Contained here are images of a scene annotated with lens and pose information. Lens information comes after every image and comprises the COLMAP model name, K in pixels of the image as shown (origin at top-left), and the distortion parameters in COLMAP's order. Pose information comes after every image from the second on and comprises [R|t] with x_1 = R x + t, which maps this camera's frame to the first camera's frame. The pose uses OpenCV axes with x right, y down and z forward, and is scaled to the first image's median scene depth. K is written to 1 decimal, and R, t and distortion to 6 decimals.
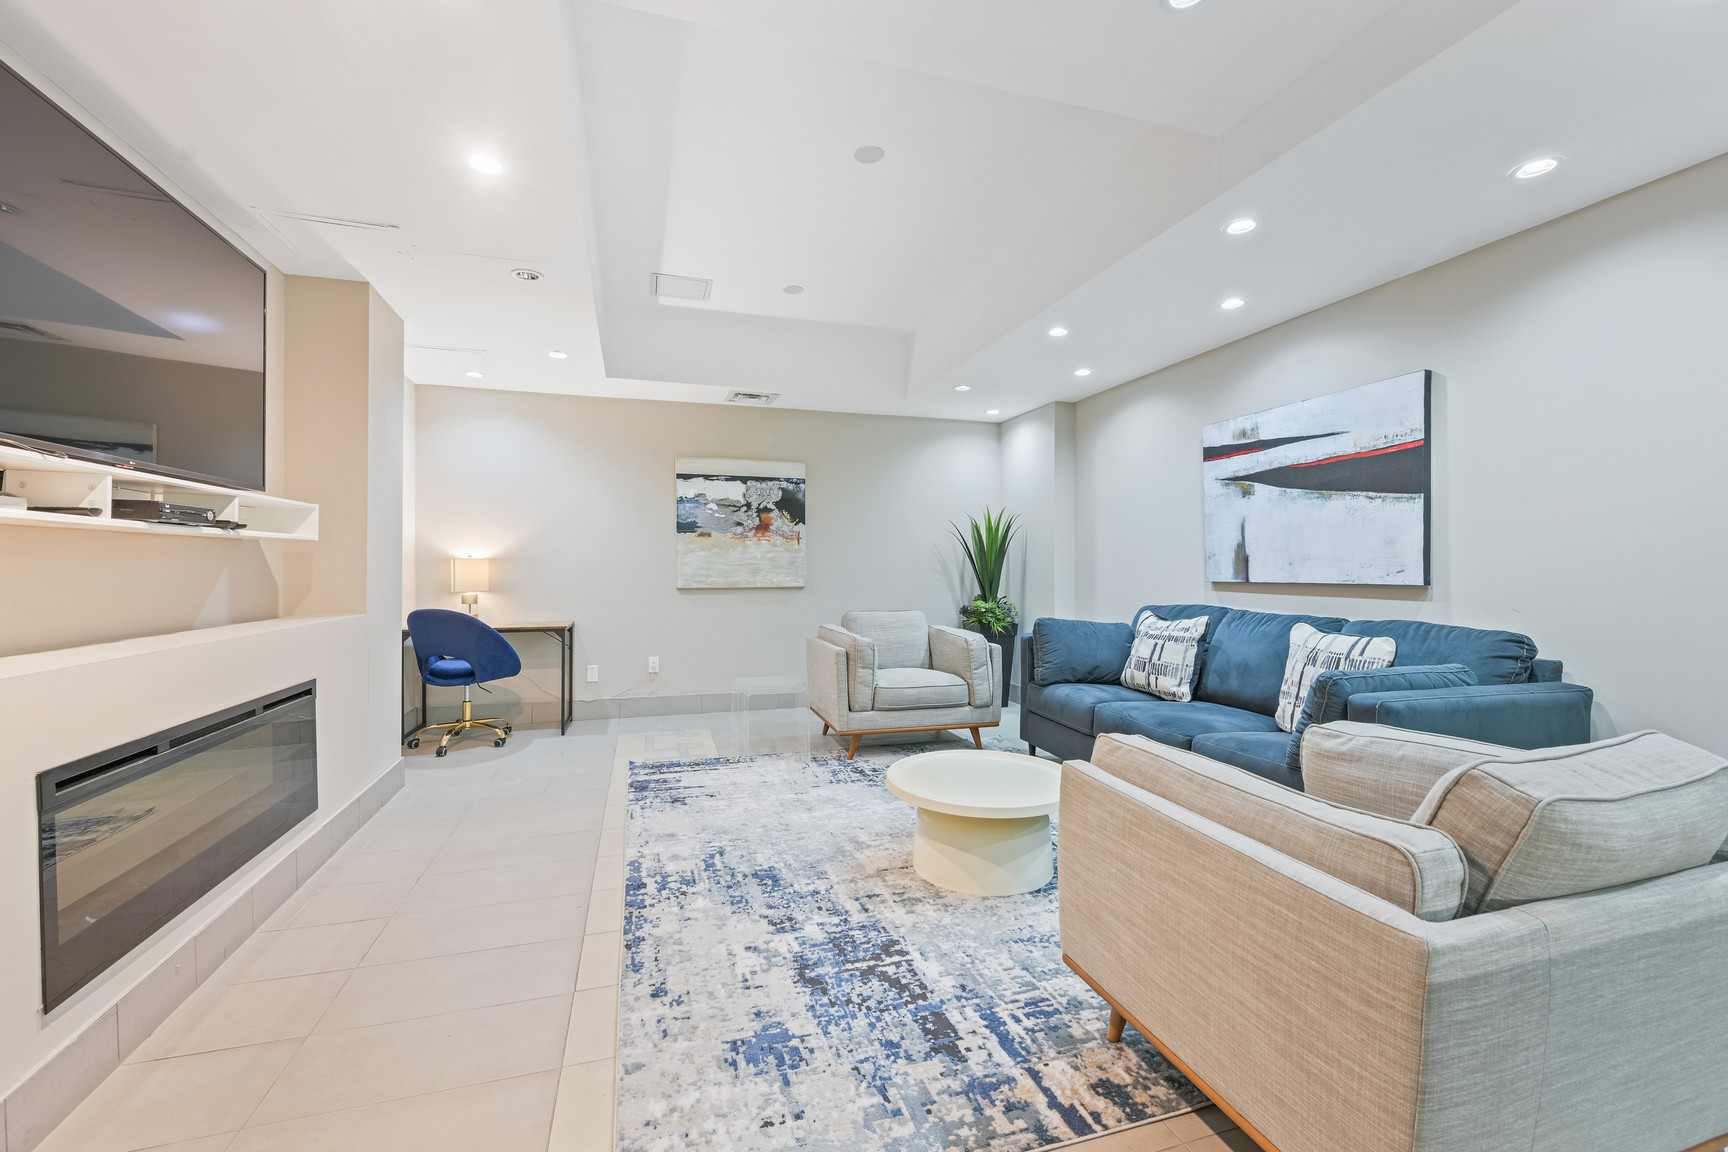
lens RADIAL K [[709.0, 0, 864.0], [0, 709.0, 576.0], [0, 0, 1]] dist [0.000525, 0.000112]
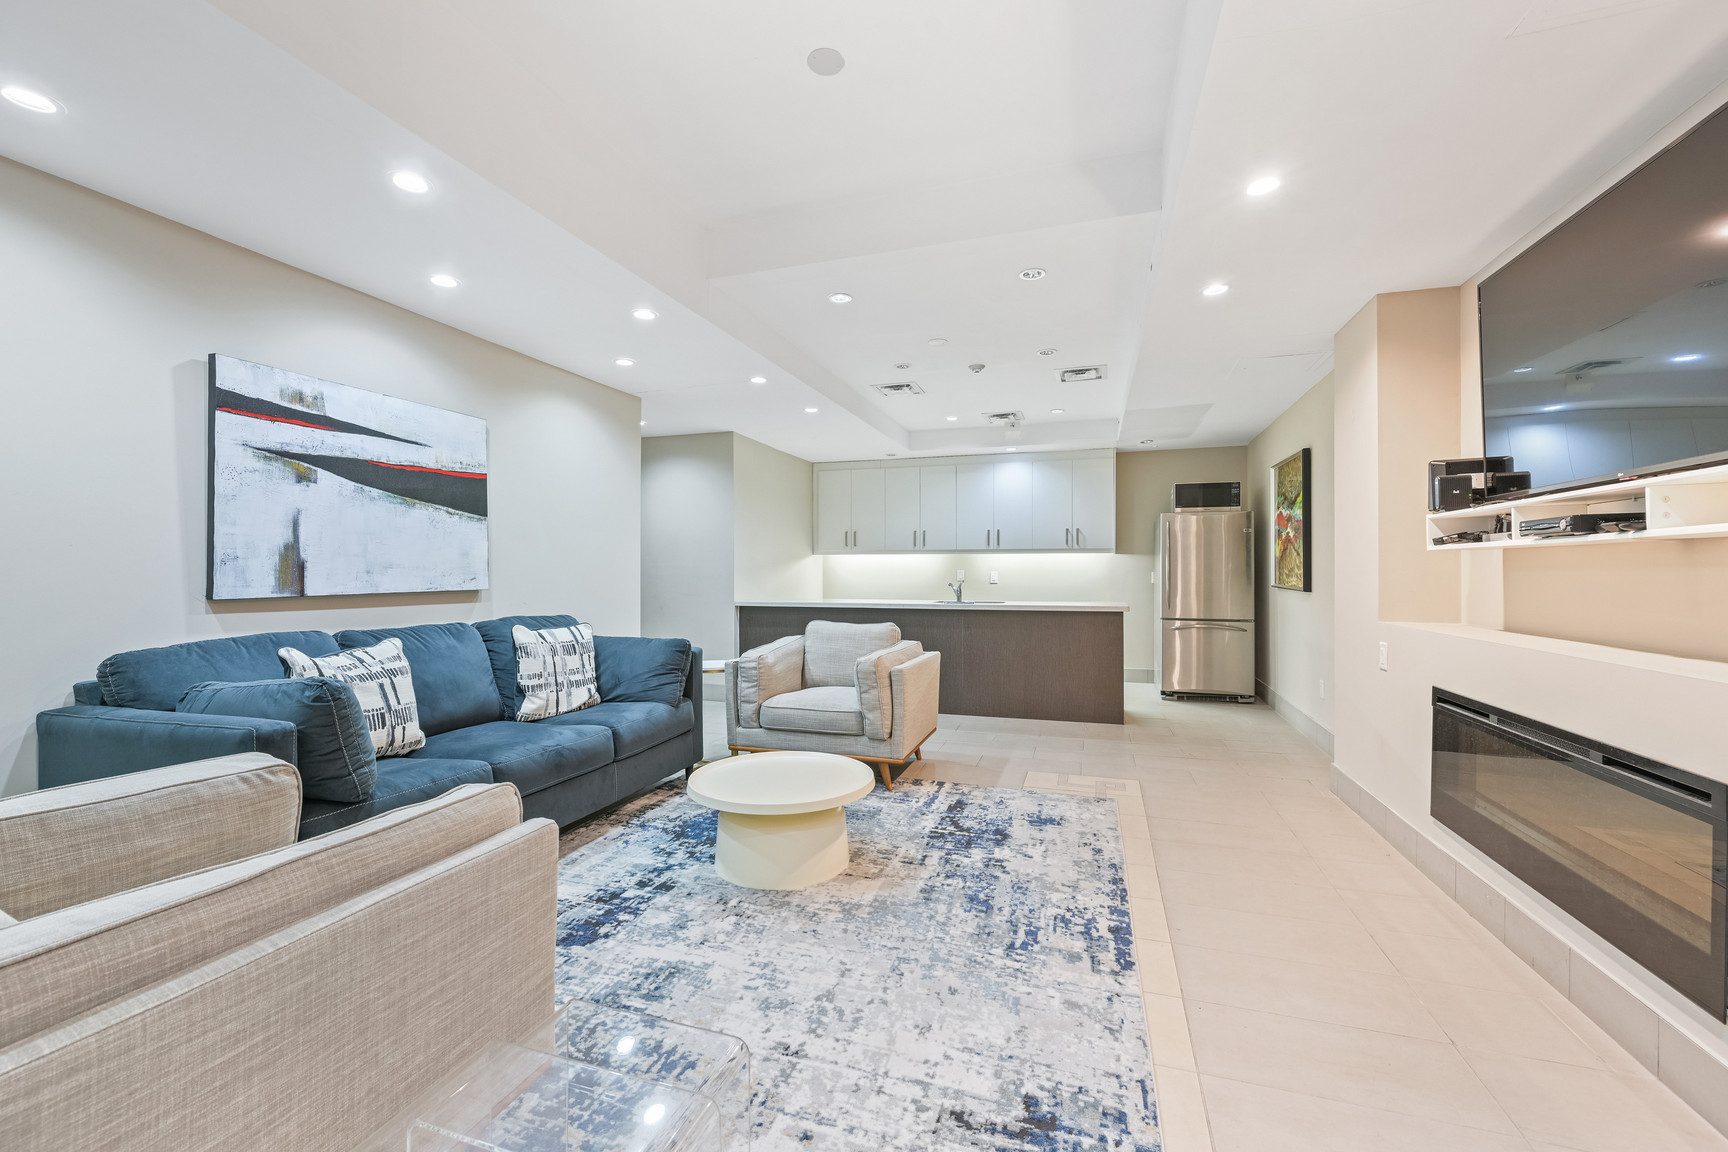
lens RADIAL K [[709.0, 0, 864.0], [0, 709.0, 576.0], [0, 0, 1]] dist [0.000525, 0.000112]
pose [[-0.816741, -0.001703, 0.577002, -0.582187], [0.008384, 0.999855, 0.014819, -0.028751], [-0.576944, 0.016941, -0.816608, 1.939640]]
